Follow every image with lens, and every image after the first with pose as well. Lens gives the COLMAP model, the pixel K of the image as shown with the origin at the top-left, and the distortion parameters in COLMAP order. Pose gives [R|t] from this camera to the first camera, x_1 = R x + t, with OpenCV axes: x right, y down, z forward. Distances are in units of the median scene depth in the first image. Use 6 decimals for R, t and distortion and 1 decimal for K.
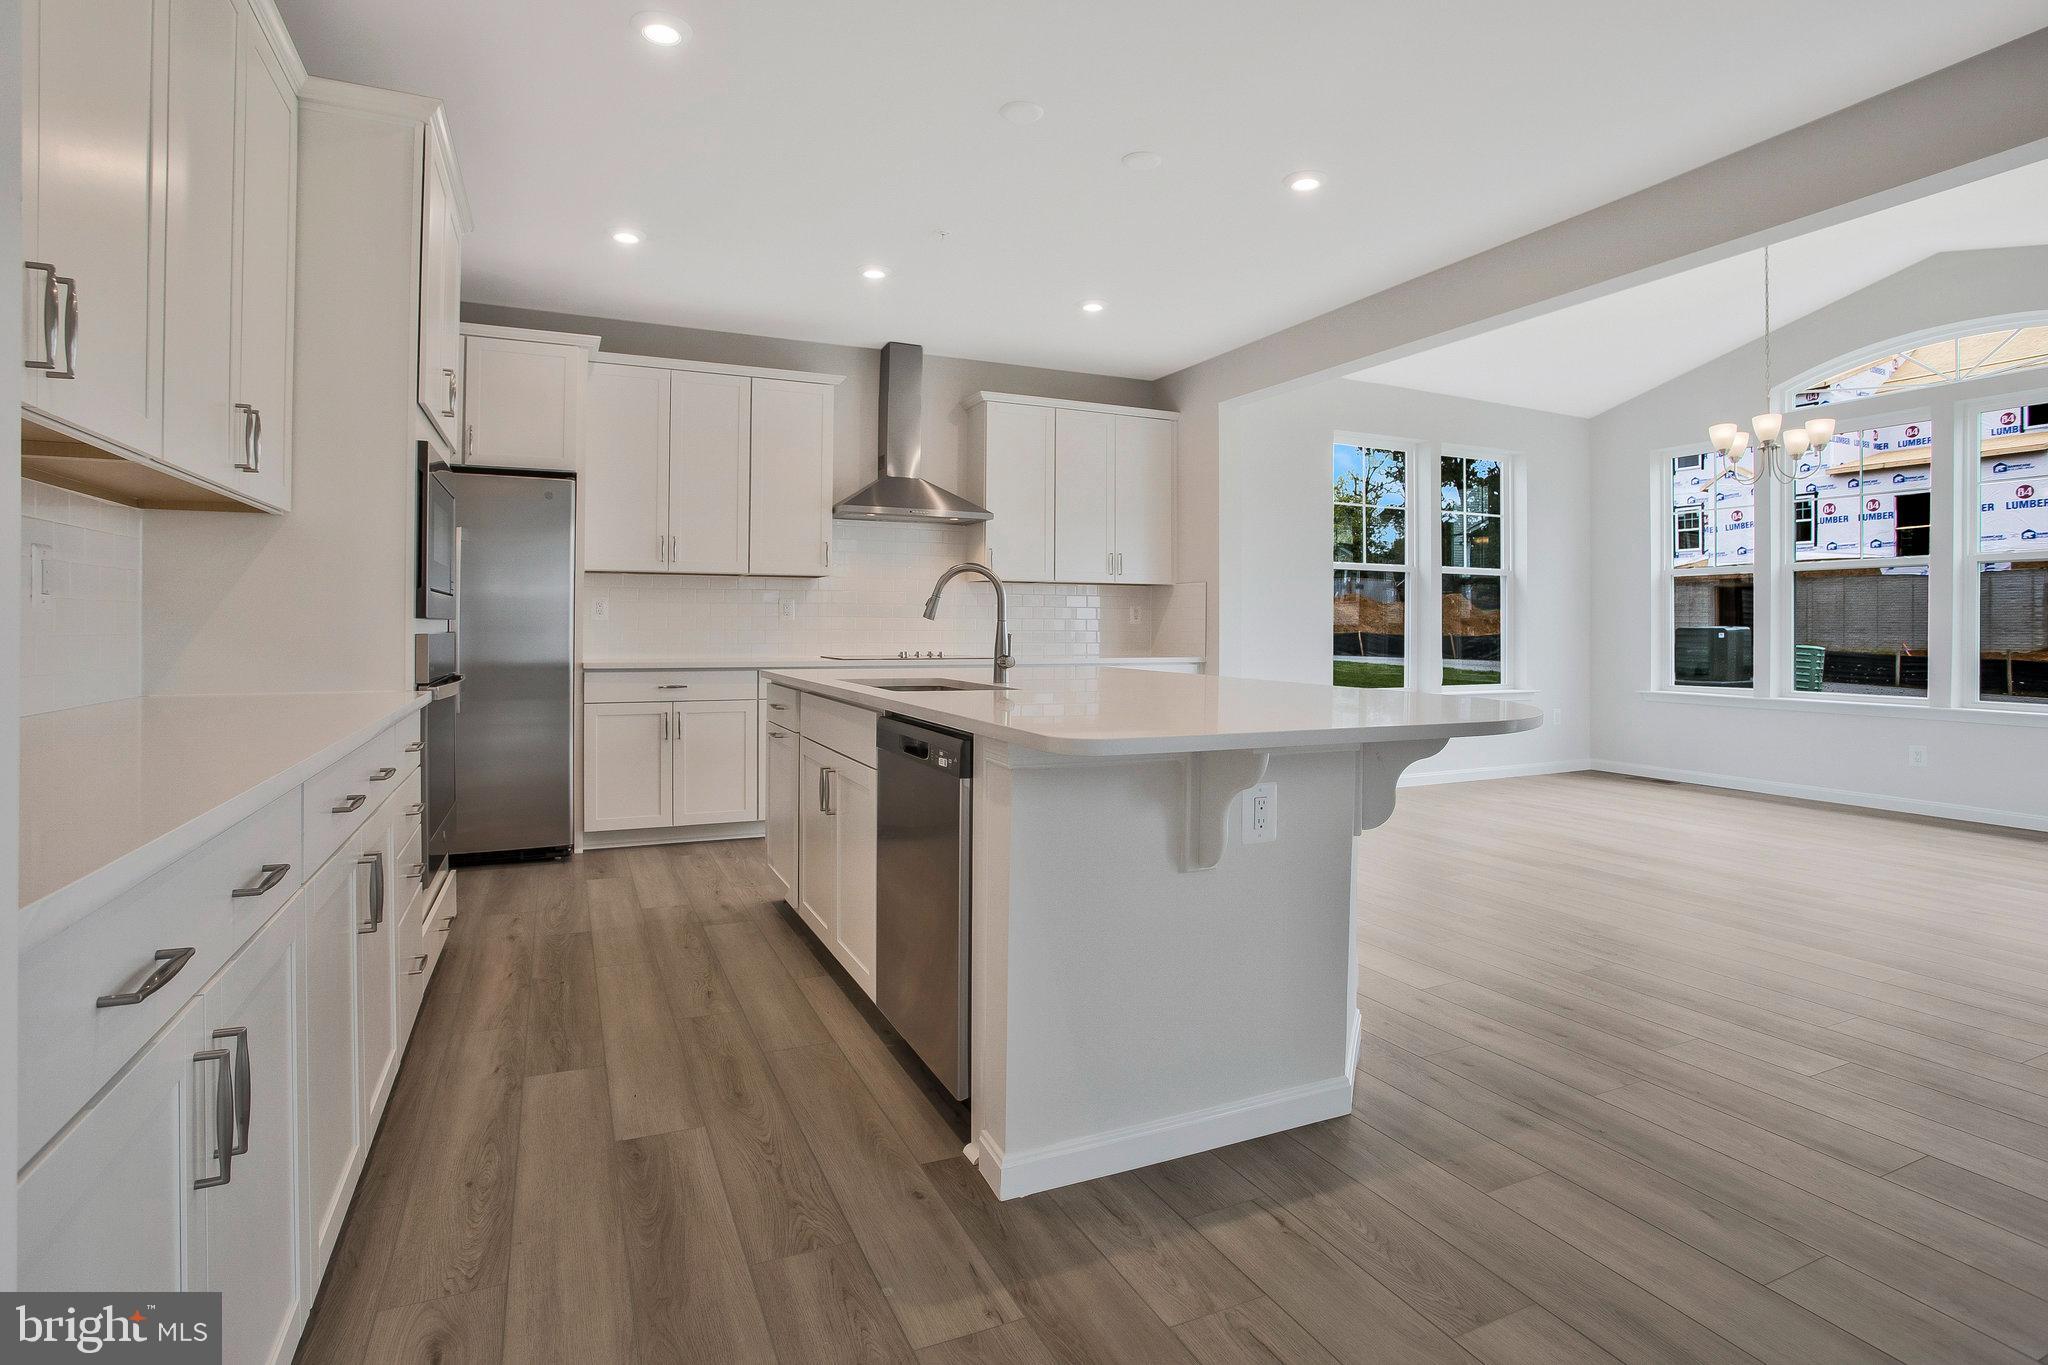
lens RADIAL K [[1009.4, 0, 1024.9], [0, 1009.4, 628.3], [0, 0, 1]] dist [-0.036385, 0.001283]
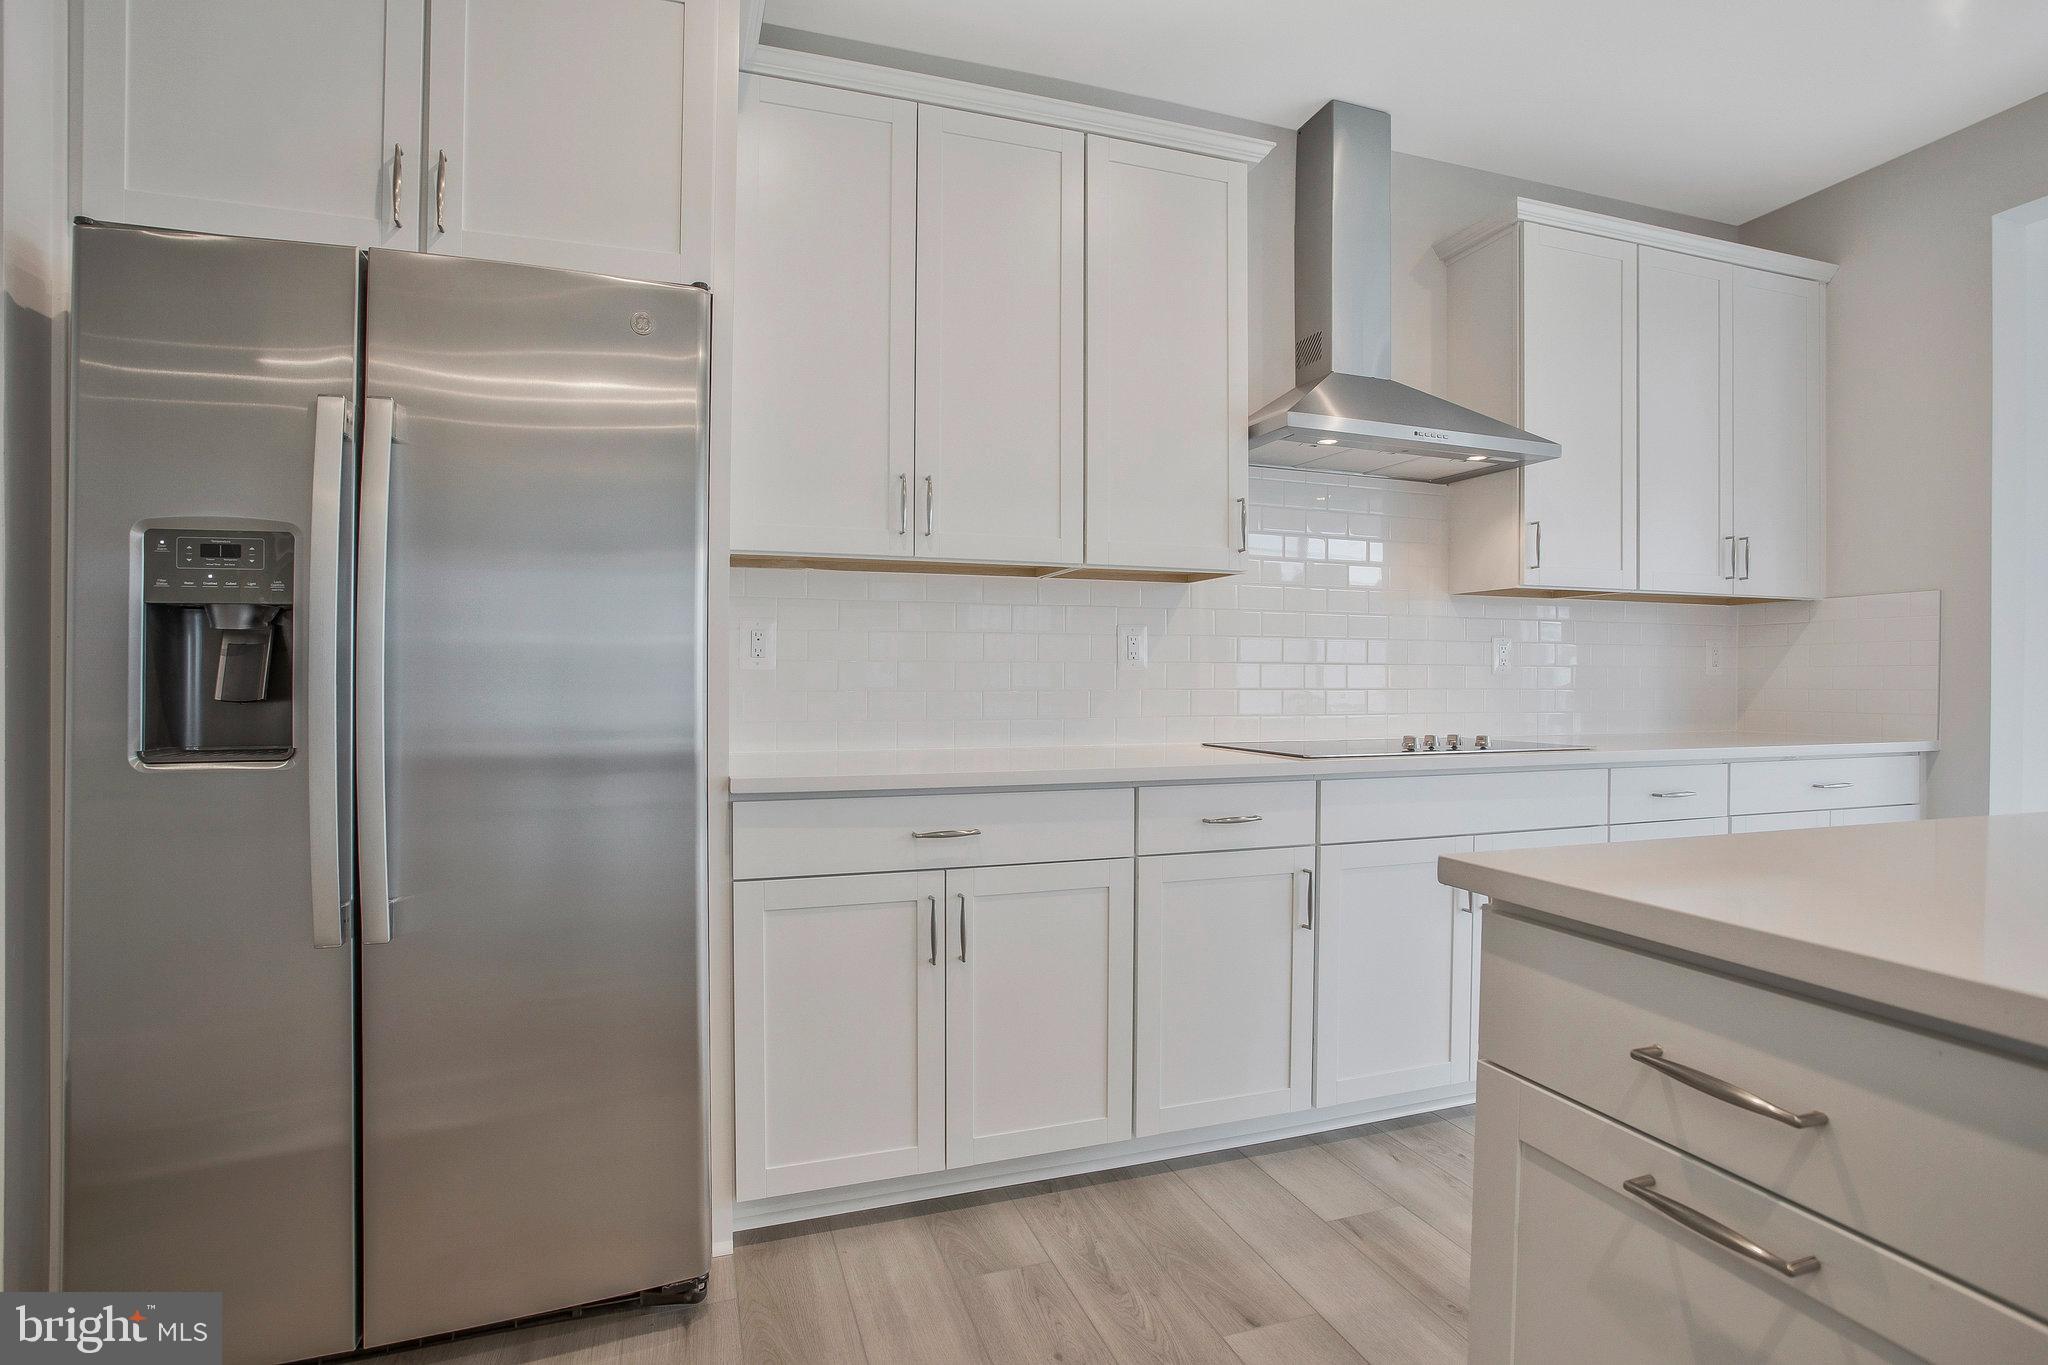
lens RADIAL K [[1004.1, 0, 1024.0], [0, 1004.1, 682.5], [0, 0, 1]] dist [-0.068416, 0.022921]
pose [[0.992752, -0.005986, -0.120032, -0.240071], [0.005886, 0.999982, -0.001187, -0.001268], [0.120037, 0.000472, 0.992769, 0.536934]]
